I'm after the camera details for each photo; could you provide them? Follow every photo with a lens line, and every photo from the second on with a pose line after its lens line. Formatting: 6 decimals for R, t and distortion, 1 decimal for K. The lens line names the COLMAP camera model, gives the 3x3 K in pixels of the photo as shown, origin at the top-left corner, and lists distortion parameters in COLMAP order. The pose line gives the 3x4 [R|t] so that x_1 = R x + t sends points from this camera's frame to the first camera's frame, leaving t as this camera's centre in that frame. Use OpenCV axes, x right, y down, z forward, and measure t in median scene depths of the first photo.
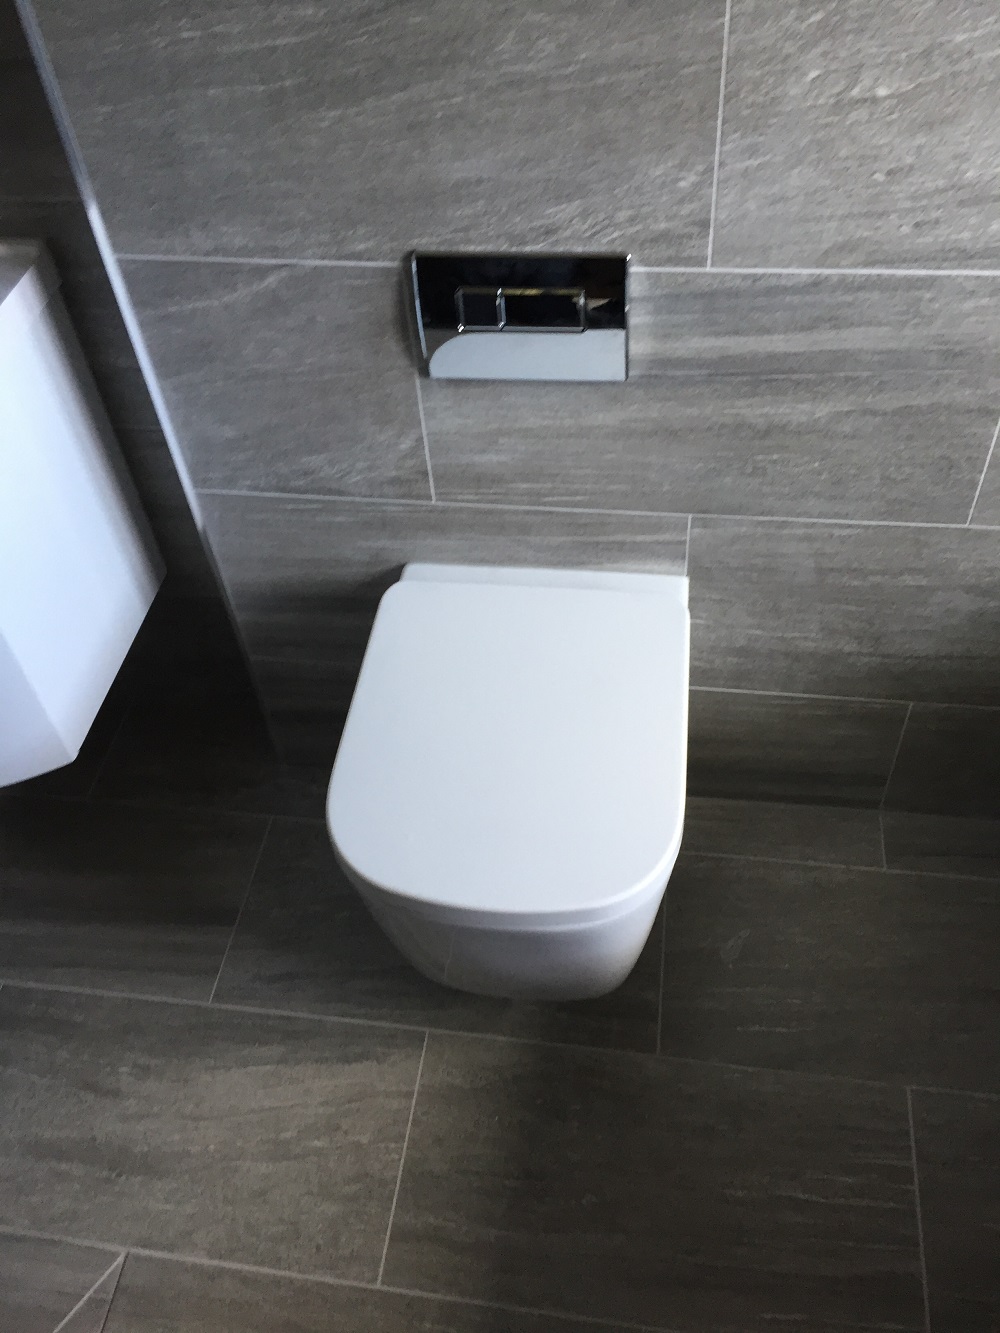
lens RADIAL K [[1140.0, 0, 503.6], [0, 1140.0, 664.6], [0, 0, 1]] dist [0.079523, -0.120560]
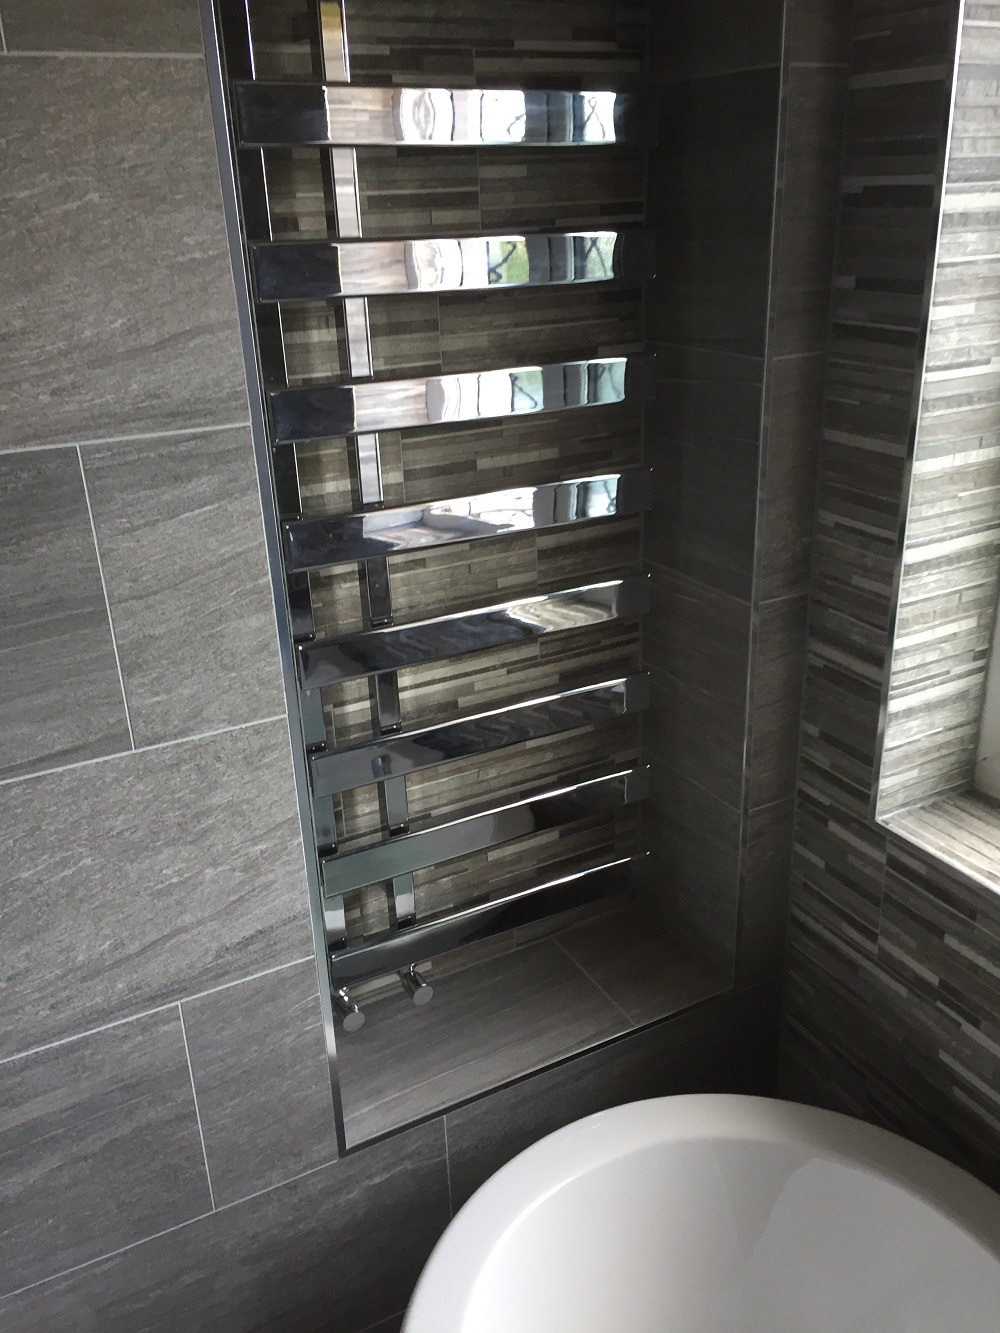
lens RADIAL K [[1140.0, 0, 503.6], [0, 1140.0, 665.0], [0, 0, 1]] dist [0.079523, -0.120560]
pose [[0.806647, -0.193734, 0.558380, 0.131577], [0.426730, 0.844566, -0.323434, -0.096145], [-0.408928, 0.499175, 0.763939, -0.197129]]
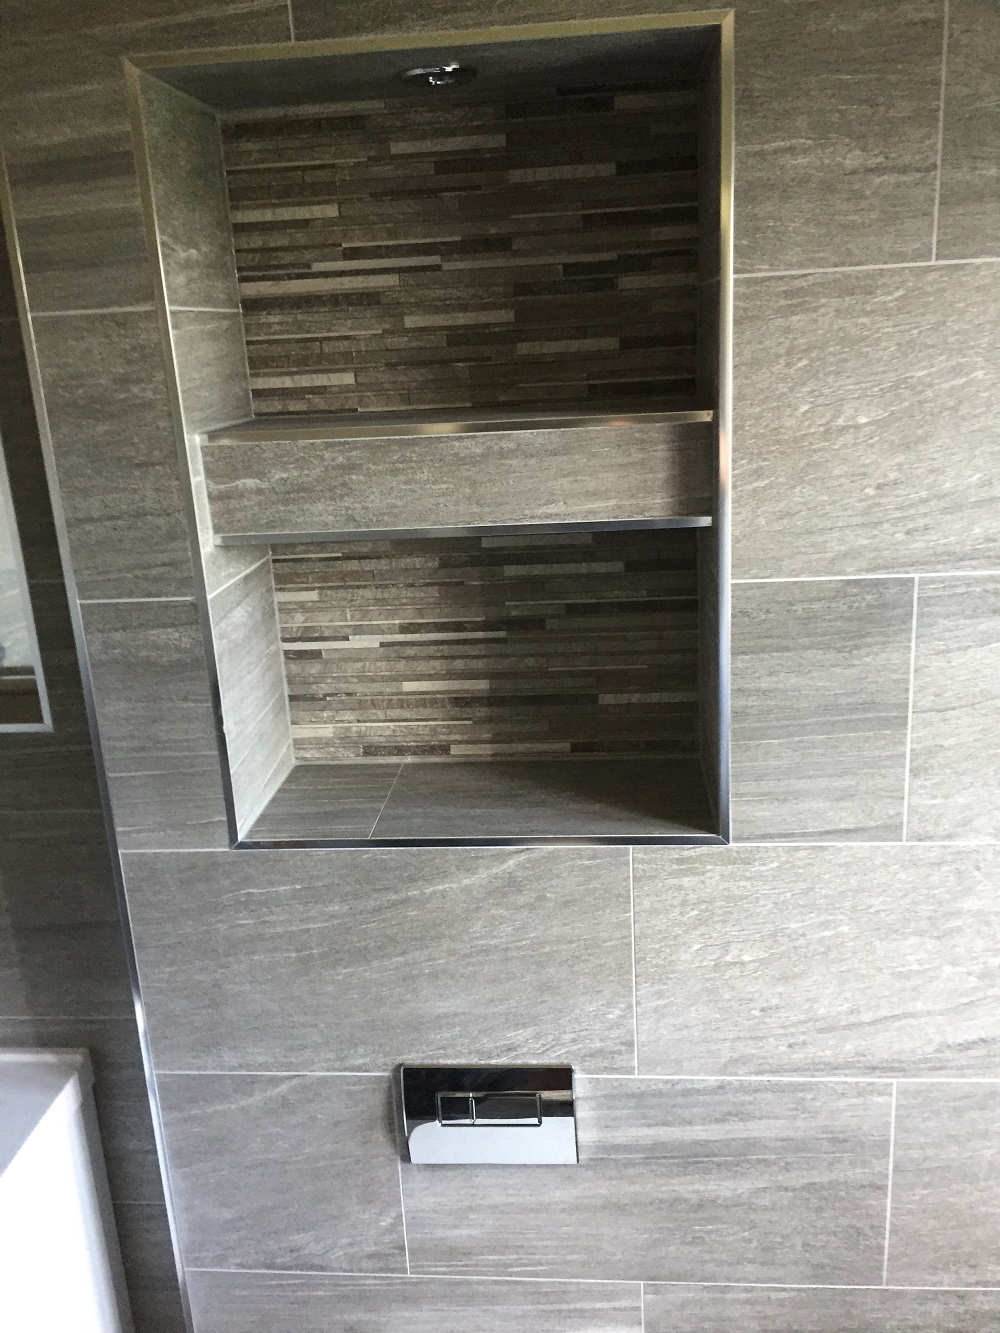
lens RADIAL K [[1140.0, 0, 499.7], [0, 1140.0, 670.9], [0, 0, 1]] dist [0.079523, -0.120560]
pose [[0.998001, -0.006970, 0.062807, -0.046652], [0.038817, 0.851904, -0.522257, -0.064088], [-0.049866, 0.523651, 0.850472, -0.291107]]
